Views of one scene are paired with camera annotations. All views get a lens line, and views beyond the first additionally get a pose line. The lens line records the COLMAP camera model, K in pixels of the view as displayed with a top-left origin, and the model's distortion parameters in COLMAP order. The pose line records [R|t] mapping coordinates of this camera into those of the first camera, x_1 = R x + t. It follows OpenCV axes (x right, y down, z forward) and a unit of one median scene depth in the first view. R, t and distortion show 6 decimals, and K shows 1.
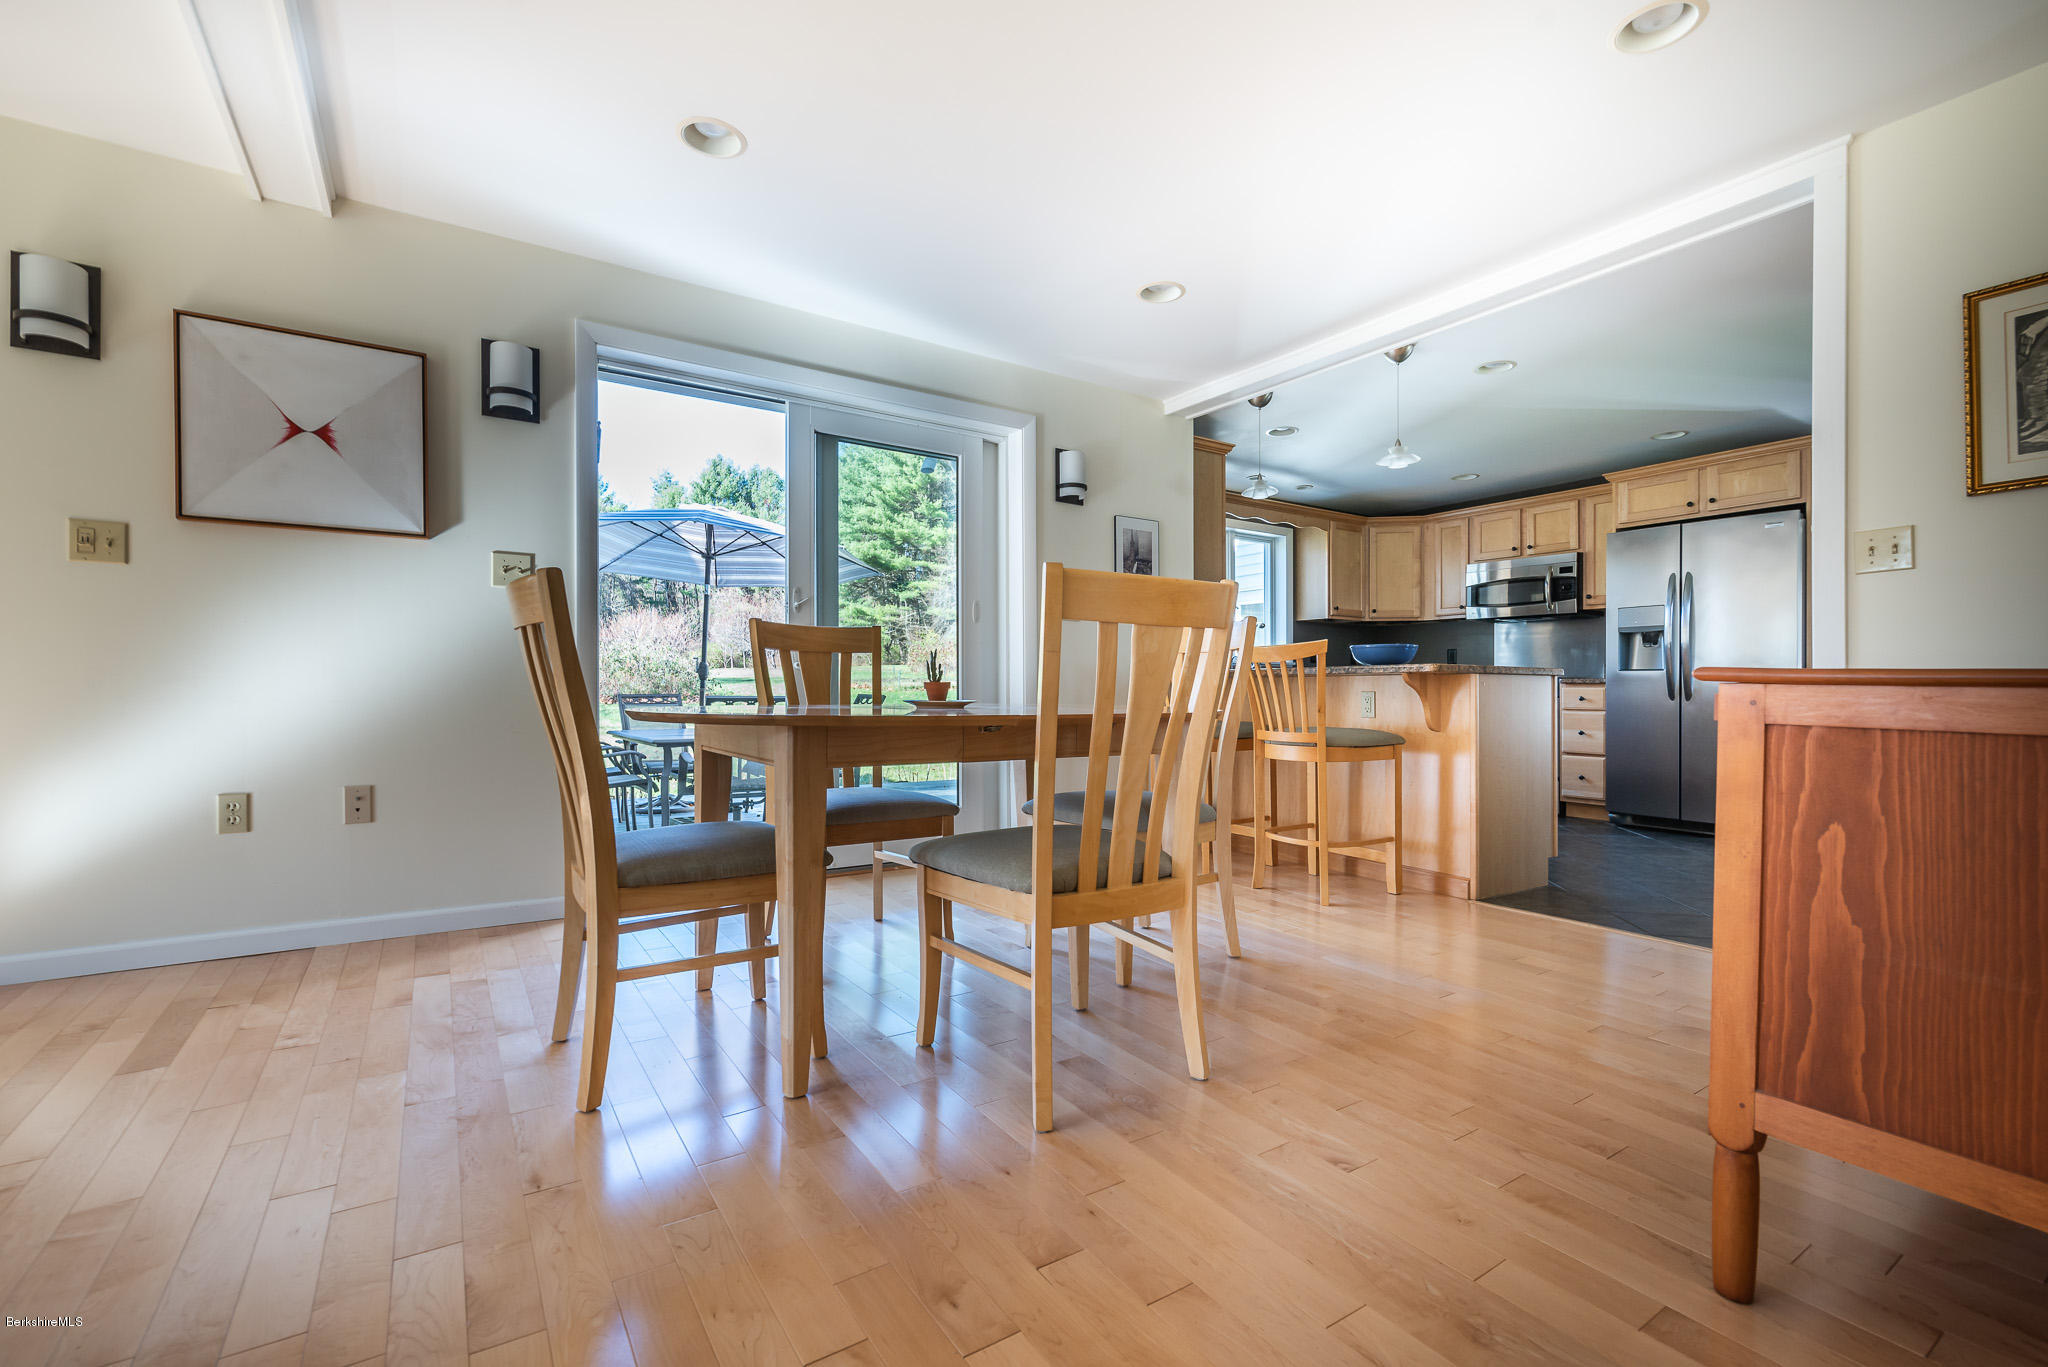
lens RADIAL K [[882.2, 0, 1033.3], [0, 882.2, 693.9], [0, 0, 1]] dist [0.001627, 0.000225]
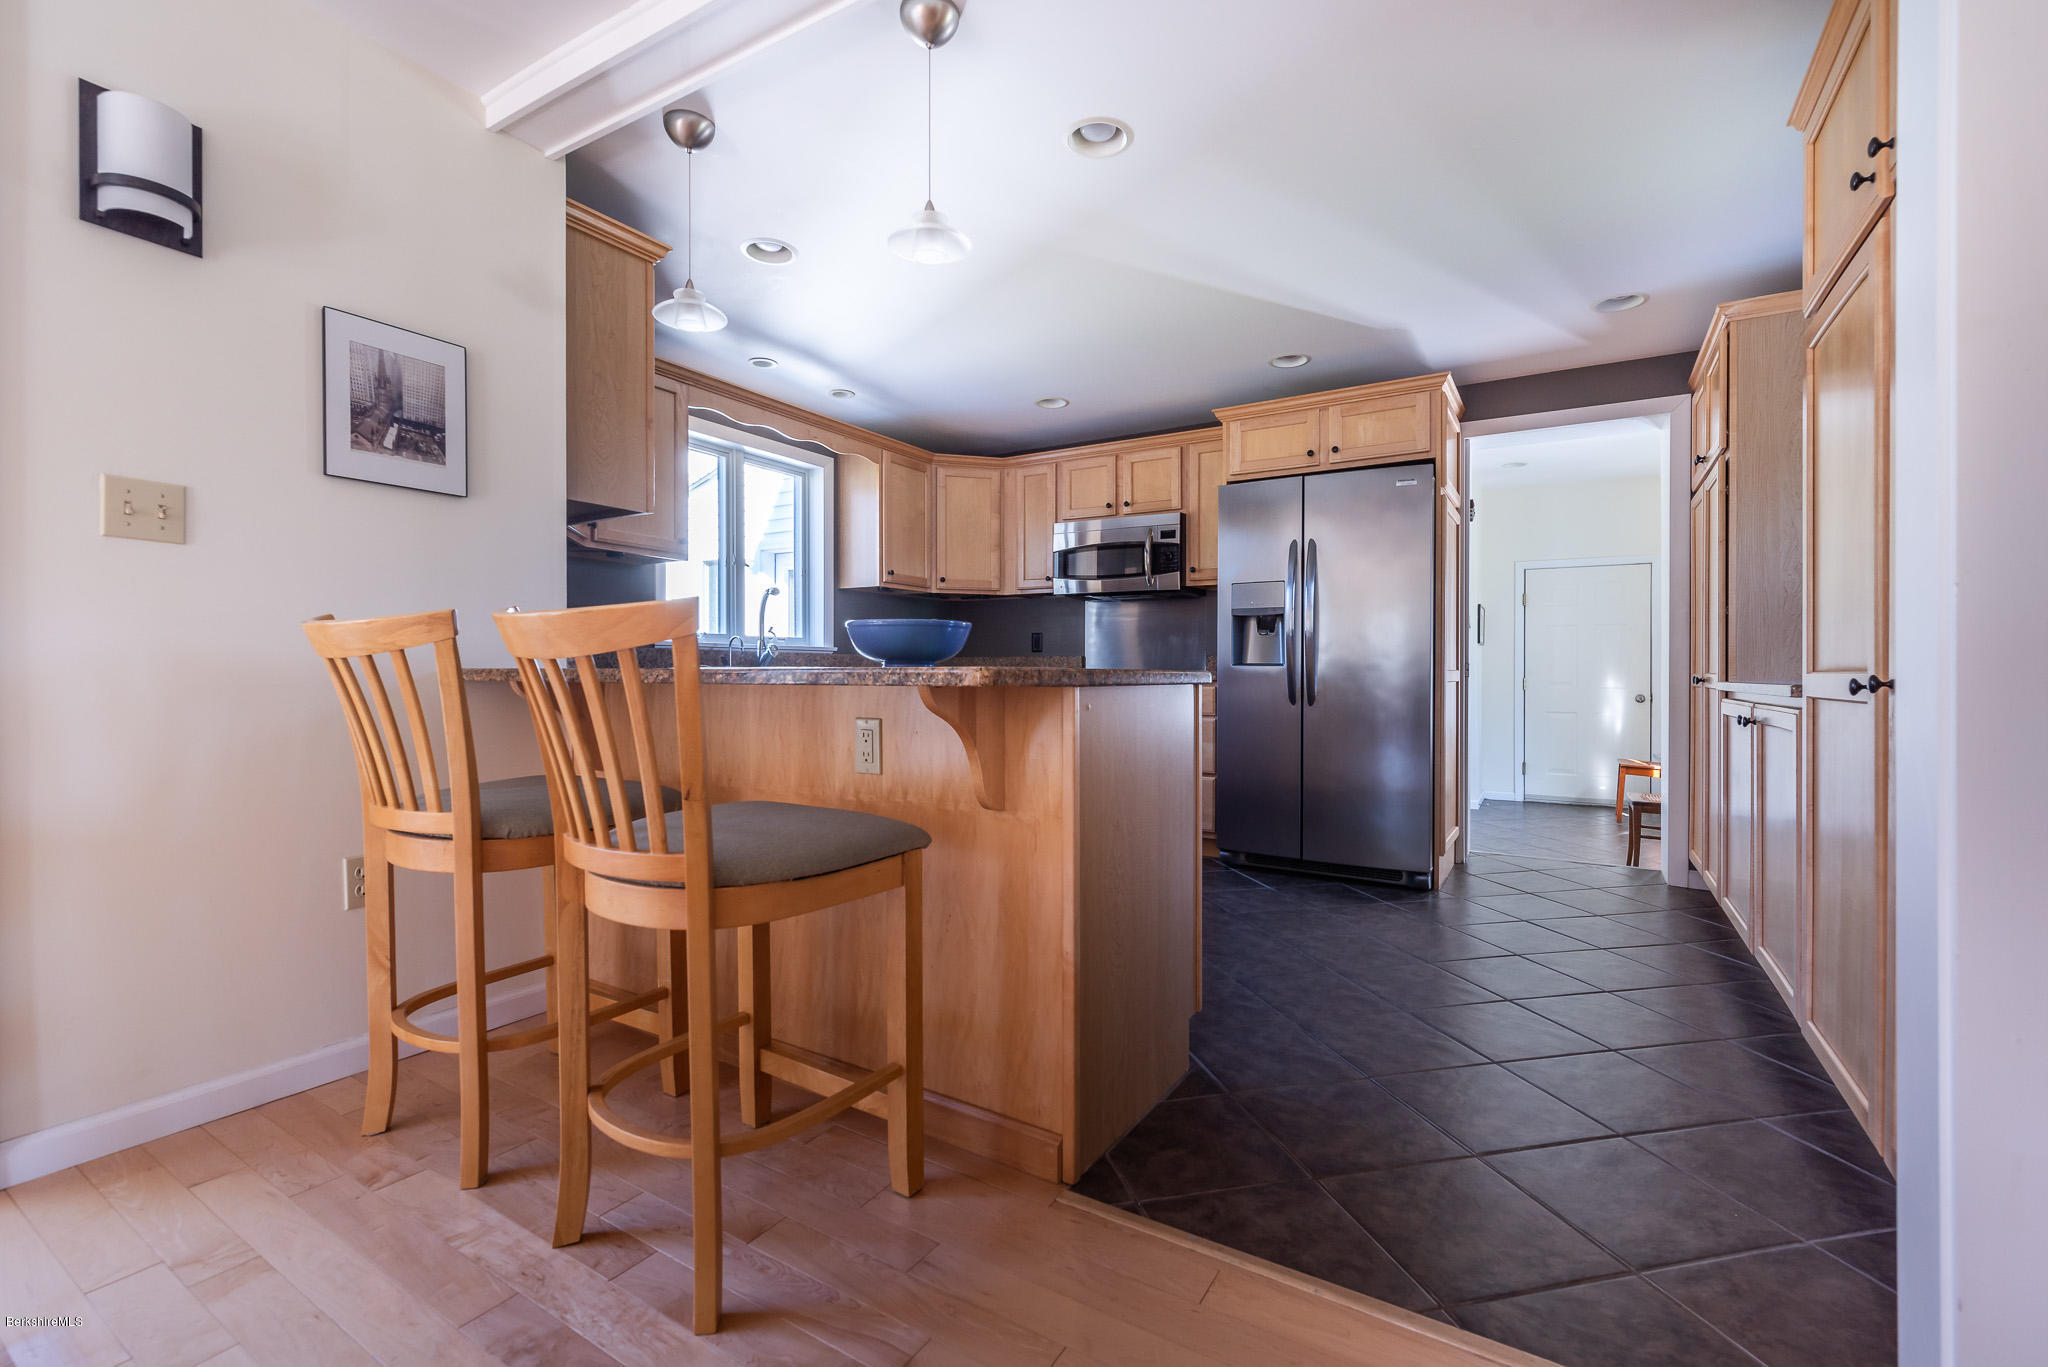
lens RADIAL K [[872.9, 0, 1024.0], [0, 872.9, 683.5], [0, 0, 1]] dist [-0.001368, -0.000214]
pose [[0.911421, -0.003617, 0.411460, 0.169459], [-0.001274, 0.999932, 0.011612, -0.017297], [-0.411473, -0.011108, 0.911354, 0.347672]]
